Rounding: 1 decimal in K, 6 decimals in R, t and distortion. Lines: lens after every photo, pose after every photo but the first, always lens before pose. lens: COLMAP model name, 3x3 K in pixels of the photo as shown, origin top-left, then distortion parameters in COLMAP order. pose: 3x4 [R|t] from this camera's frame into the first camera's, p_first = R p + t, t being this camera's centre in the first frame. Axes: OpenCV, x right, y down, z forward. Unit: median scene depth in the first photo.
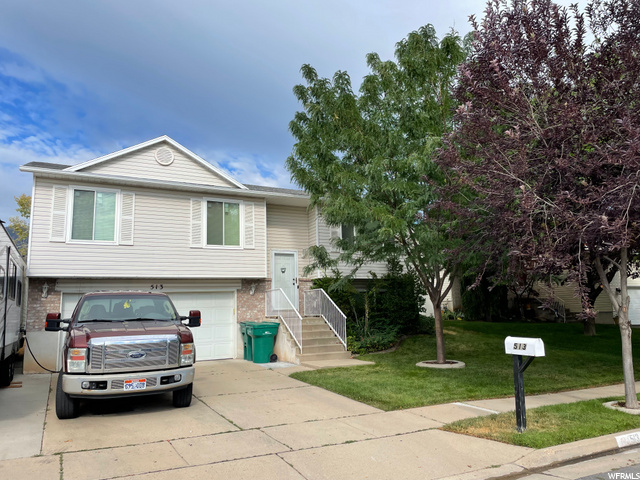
lens RADIAL K [[482.7, 0, 321.7], [0, 482.7, 245.8], [0, 0, 1]] dist [0.021184, -0.038522]
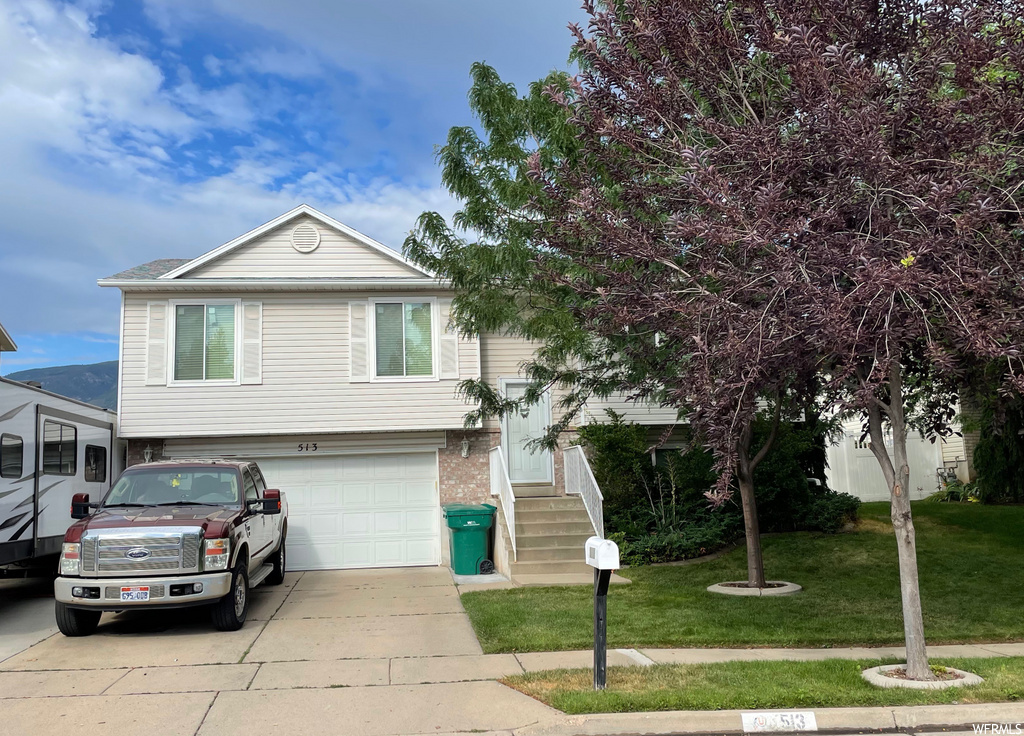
lens RADIAL K [[1016.6, 0, 510.9], [0, 1016.6, 363.6], [0, 0, 1]] dist [0.050333, 0.000000]
pose [[0.916511, -0.046451, -0.397304, 0.428896], [0.057138, 0.998252, 0.015096, -0.028615], [0.395908, -0.036536, 0.917563, -0.102651]]
